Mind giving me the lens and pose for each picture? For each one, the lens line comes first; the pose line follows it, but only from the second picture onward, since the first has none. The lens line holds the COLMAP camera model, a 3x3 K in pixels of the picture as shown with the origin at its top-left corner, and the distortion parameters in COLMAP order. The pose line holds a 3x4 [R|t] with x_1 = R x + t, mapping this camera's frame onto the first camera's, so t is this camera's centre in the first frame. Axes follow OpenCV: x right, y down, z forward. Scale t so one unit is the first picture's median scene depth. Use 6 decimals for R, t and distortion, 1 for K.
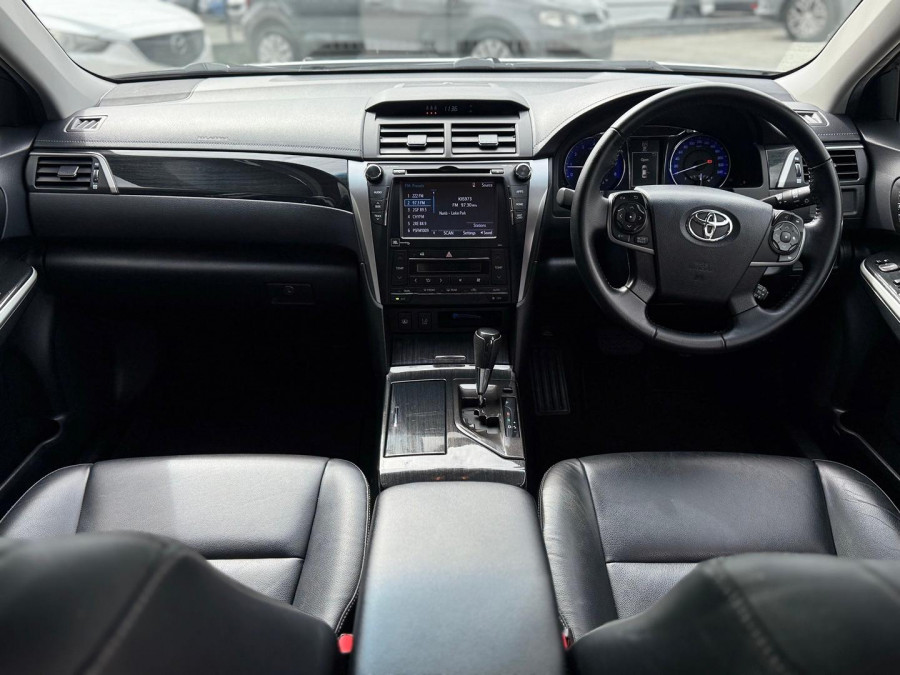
lens RADIAL K [[727.2, 0, 446.7], [0, 727.2, 342.8], [0, 0, 1]] dist [0.128090, -0.200013]
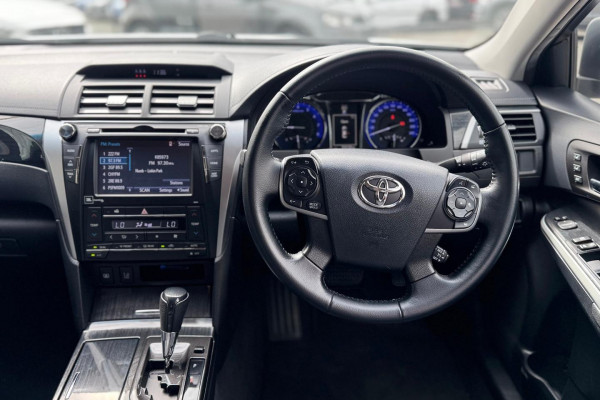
lens RADIAL K [[475.4, 0, 300.0], [0, 475.4, 200.0], [0, 0, 1]] dist [0.149555, -0.268838]
pose [[0.999511, -0.000407, 0.031258, 0.198195], [0.002487, 0.997781, -0.066536, -0.092302], [-0.031162, 0.066581, 0.997294, 0.327537]]
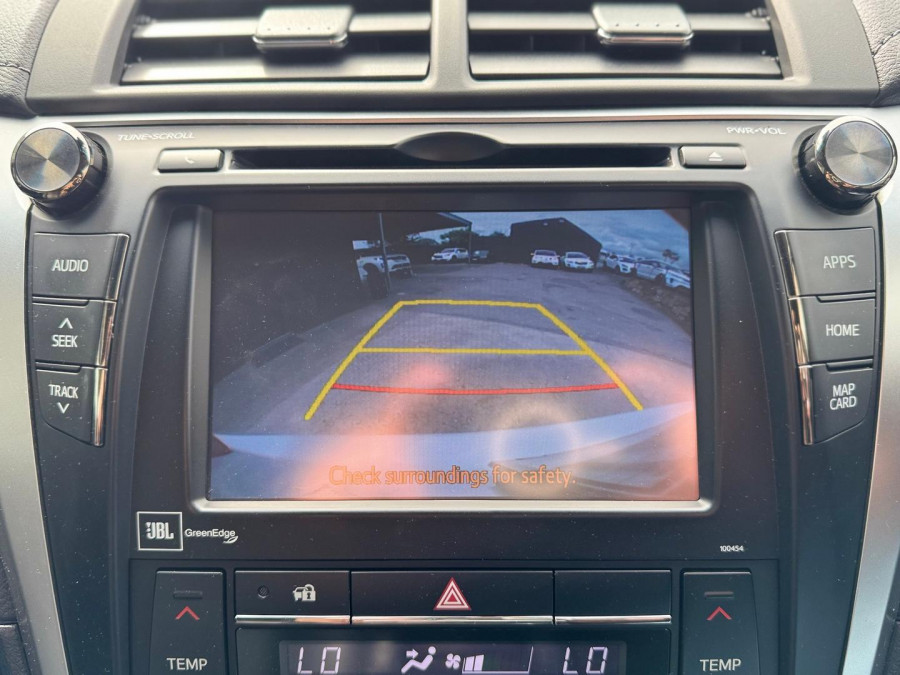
lens RADIAL K [[727.2, 0, 446.7], [0, 727.2, 342.8], [0, 0, 1]] dist [0.128090, -0.200013]
pose [[0.999786, 0.004350, -0.020200, 0.005499], [-0.006297, 0.995229, -0.097367, -0.166966], [0.019681, 0.097474, 0.995043, 0.809741]]
